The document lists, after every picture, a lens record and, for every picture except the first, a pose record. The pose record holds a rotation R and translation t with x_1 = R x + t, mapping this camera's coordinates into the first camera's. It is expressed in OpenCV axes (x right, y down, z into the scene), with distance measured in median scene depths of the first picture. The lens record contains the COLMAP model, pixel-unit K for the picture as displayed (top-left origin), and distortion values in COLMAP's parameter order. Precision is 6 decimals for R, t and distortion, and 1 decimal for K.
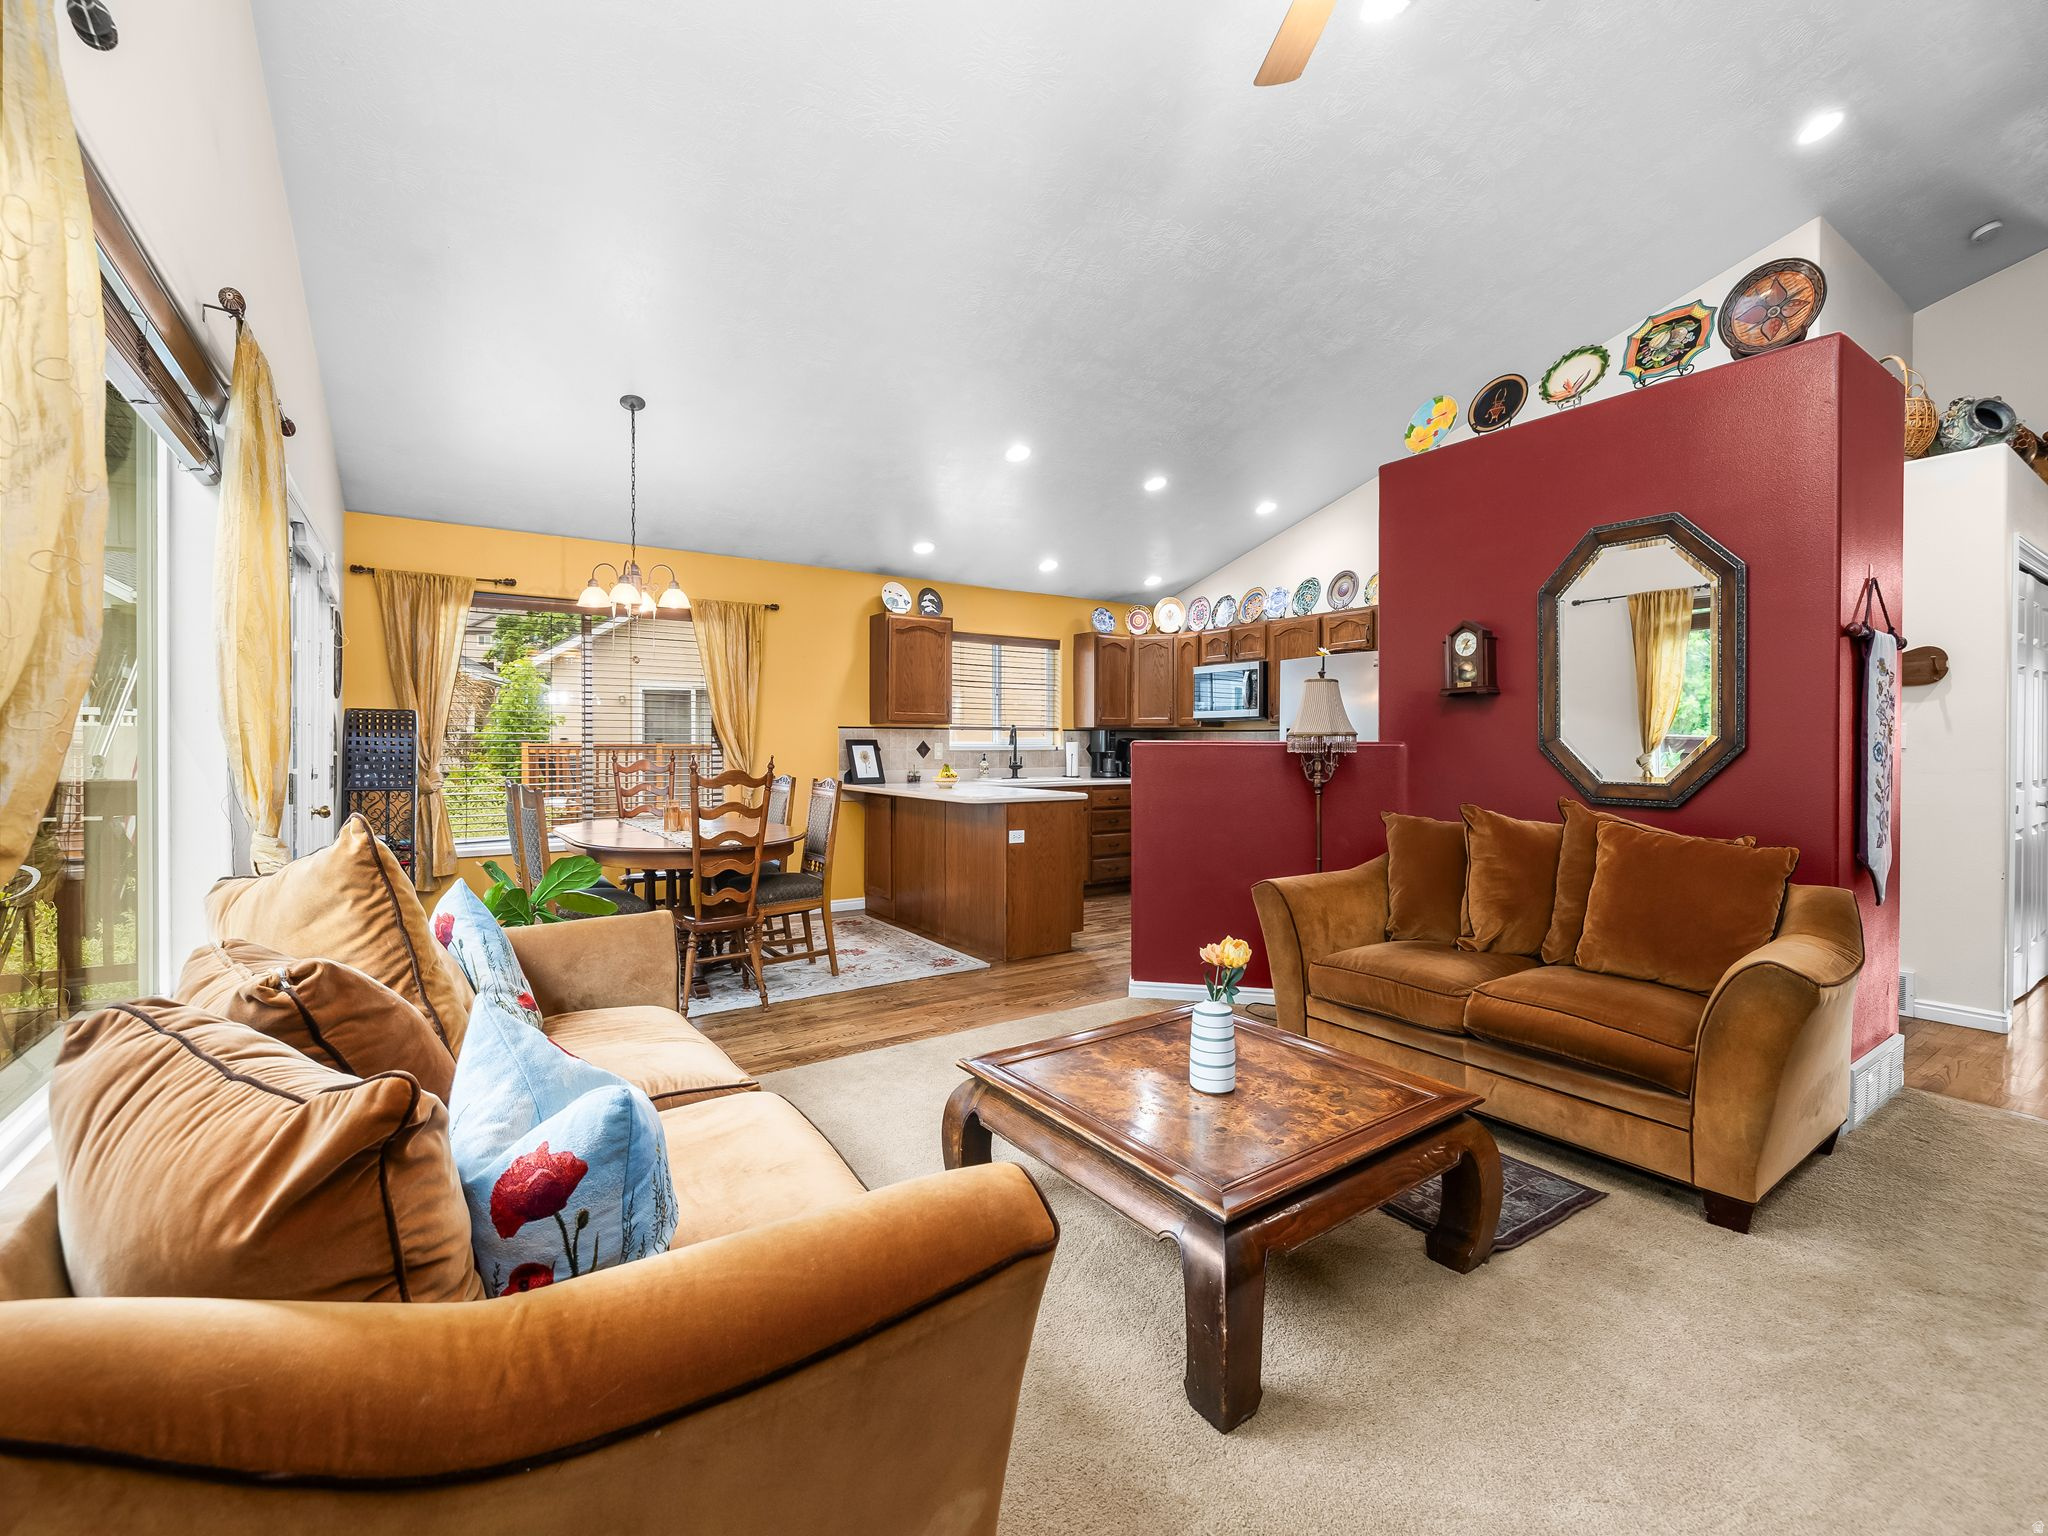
lens RADIAL K [[864.6, 0, 1015.9], [0, 864.6, 742.6], [0, 0, 1]] dist [-0.000255, 0.000319]
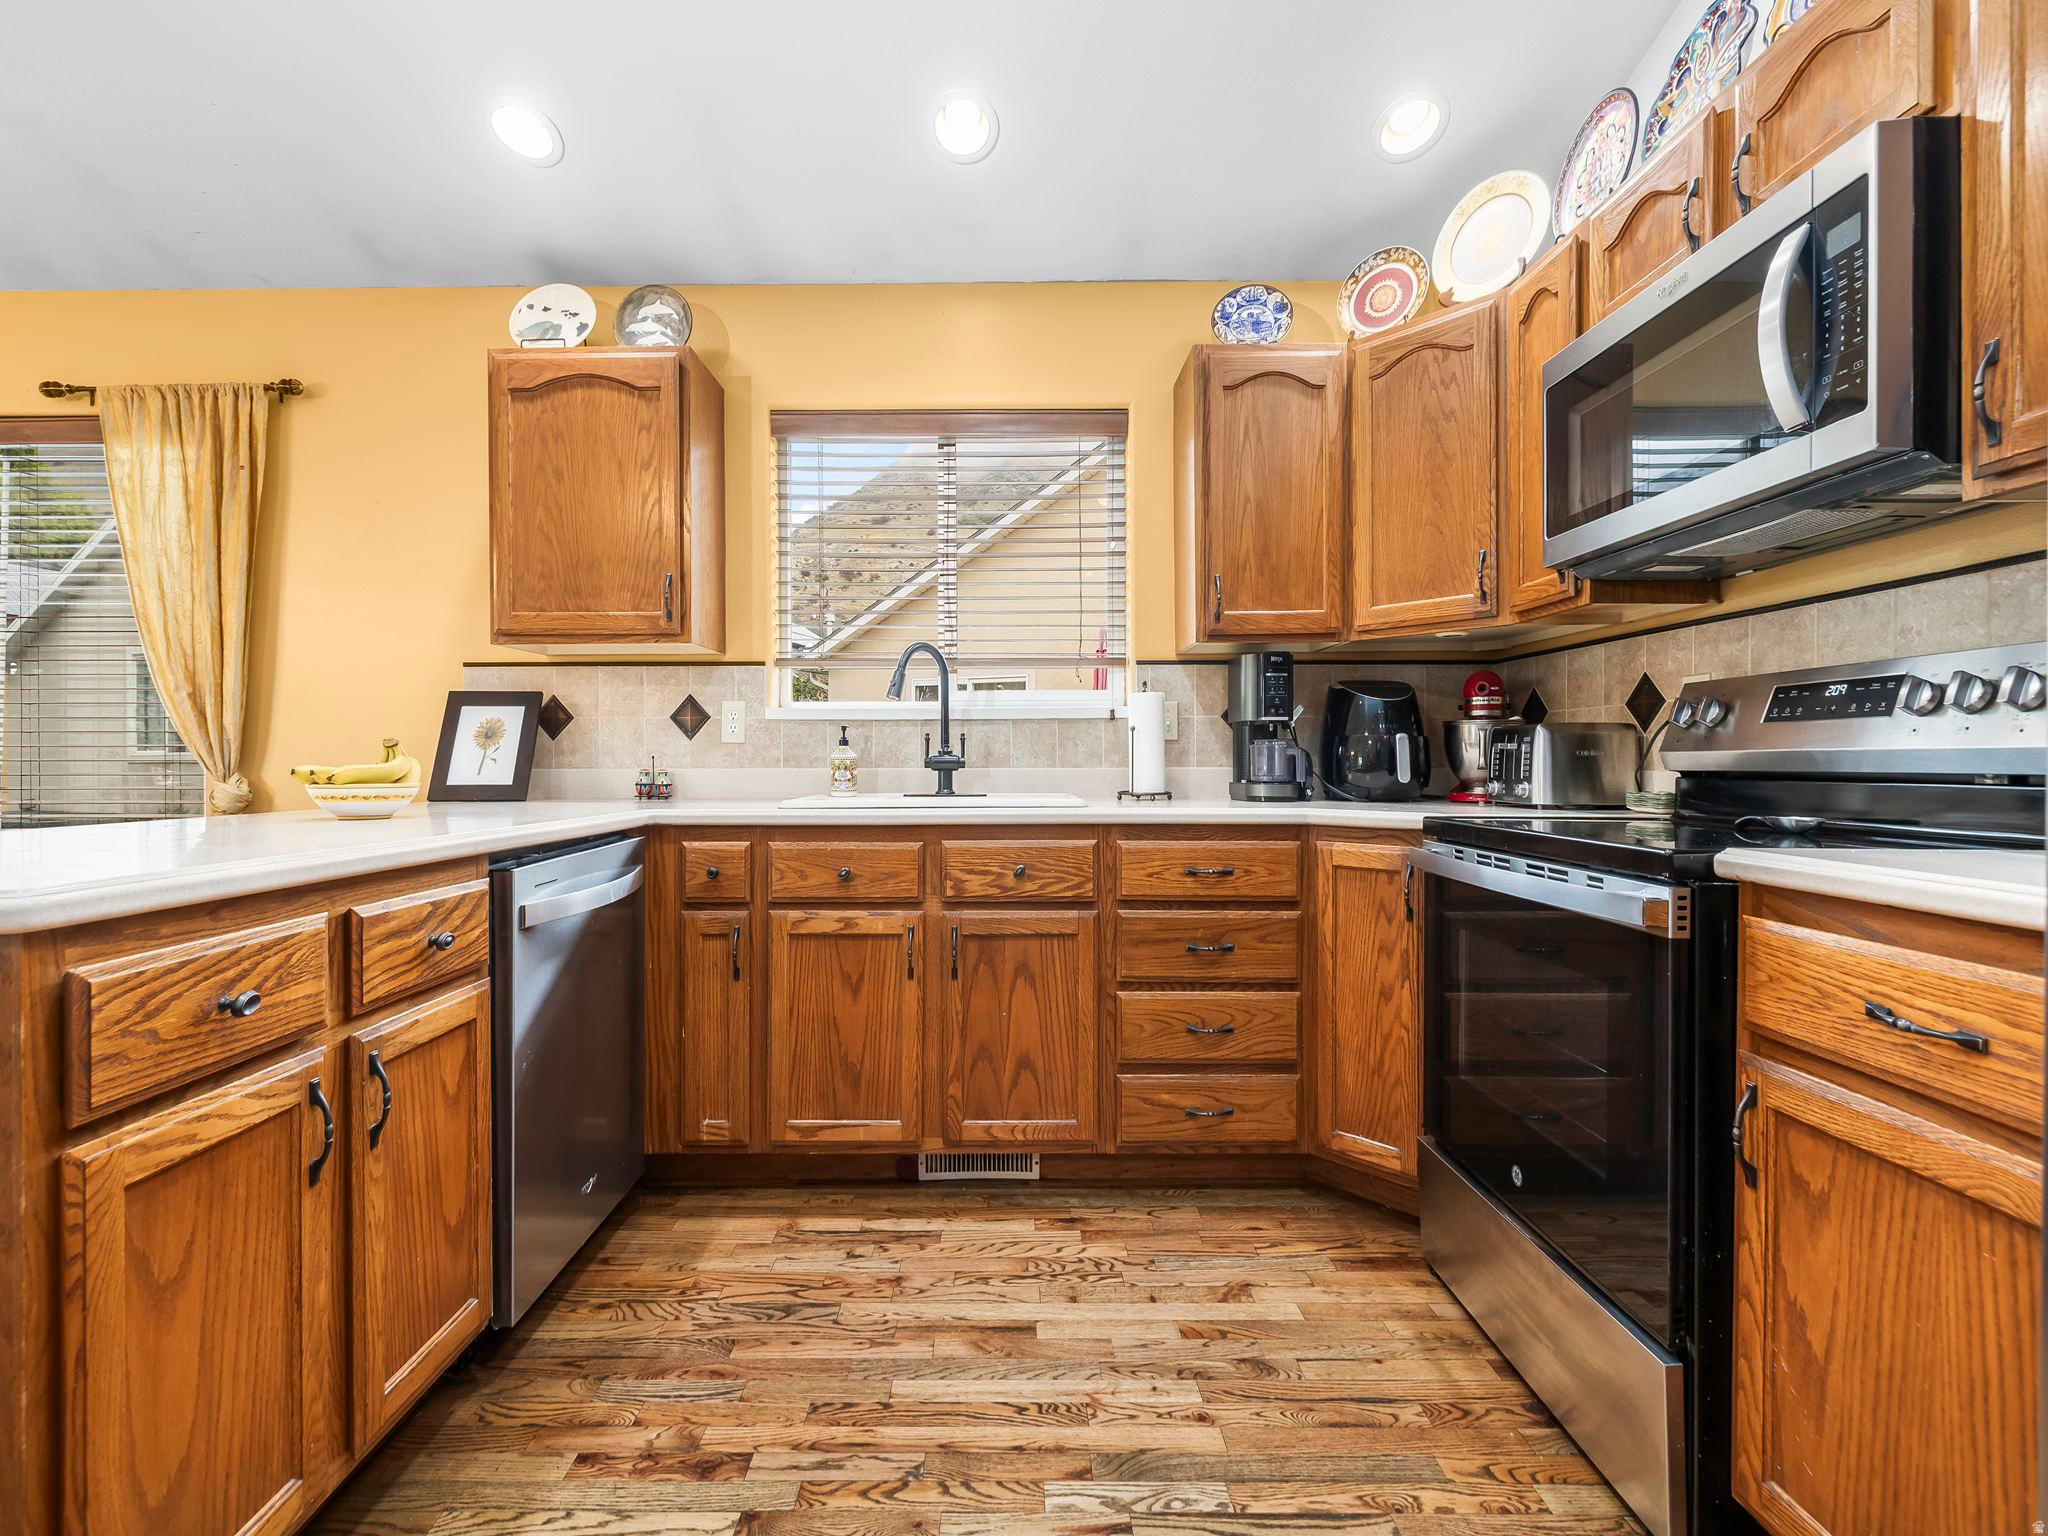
lens RADIAL K [[864.6, 0, 1007.4], [0, 864.6, 768.8], [0, 0, 1]] dist [-0.000255, 0.000319]
pose [[0.829557, 0.000462, -0.558422, 0.240768], [0.004924, 0.999955, 0.008143, 0.029890], [0.558400, -0.009505, 0.829517, 0.786057]]
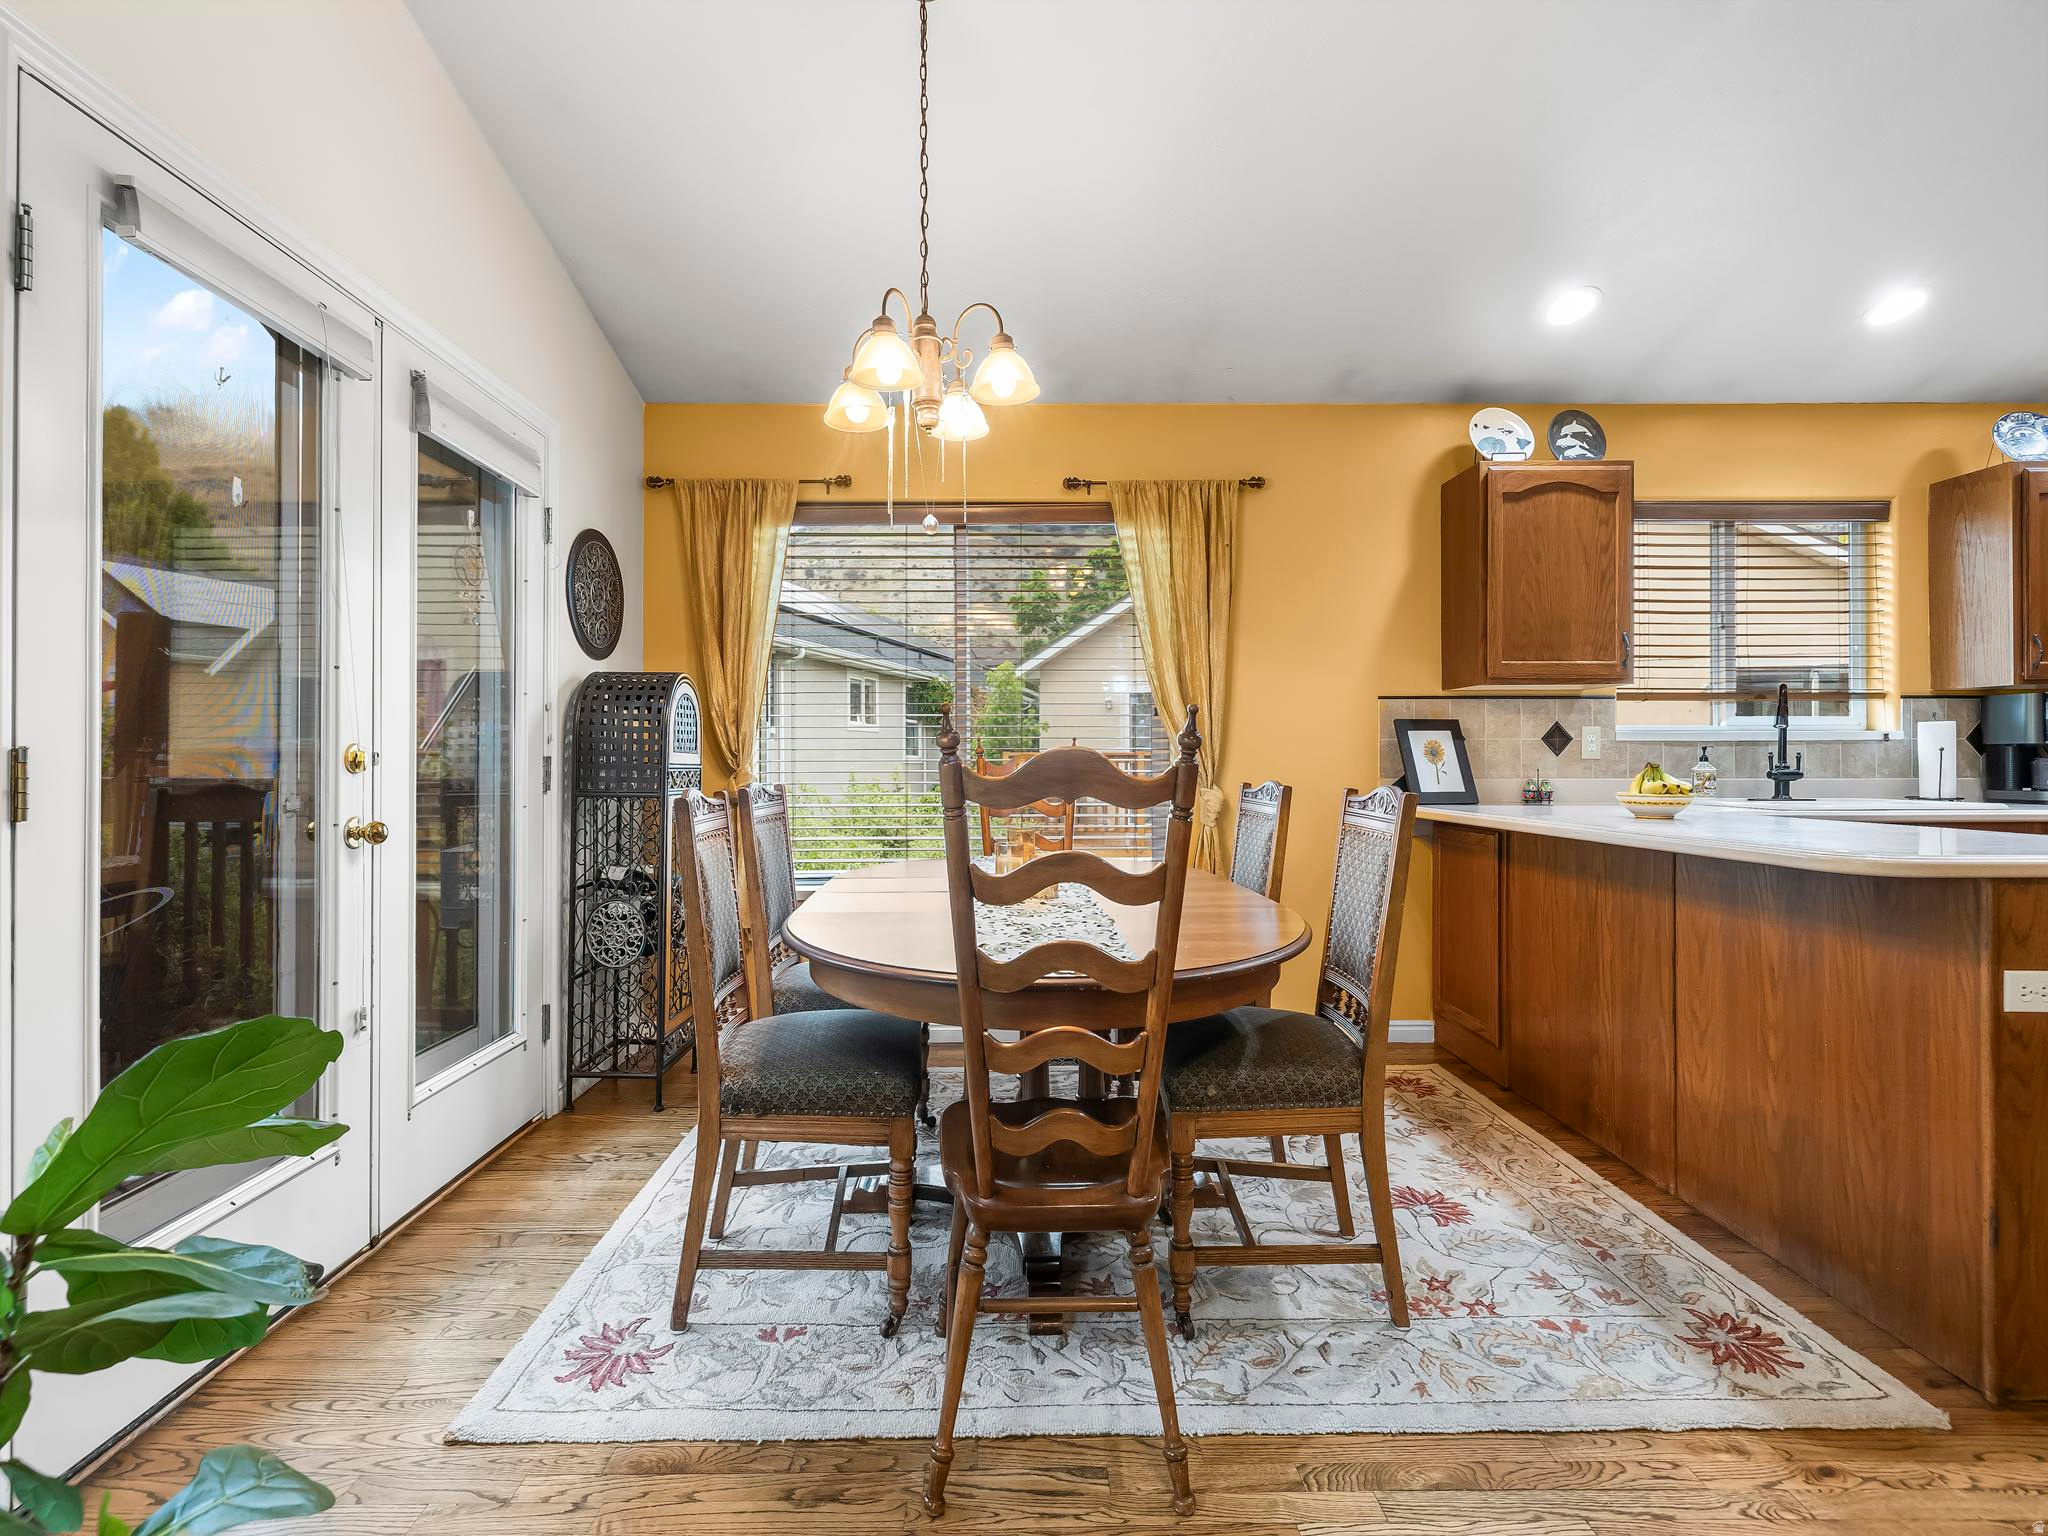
lens RADIAL K [[864.6, 0, 1007.6], [0, 864.6, 753.4], [0, 0, 1]] dist [-0.000255, 0.000319]
pose [[0.835035, -0.008824, -0.550126, -0.101393], [0.004114, 0.999944, -0.009794, 0.020752], [0.550181, 0.005915, 0.835024, 0.421077]]
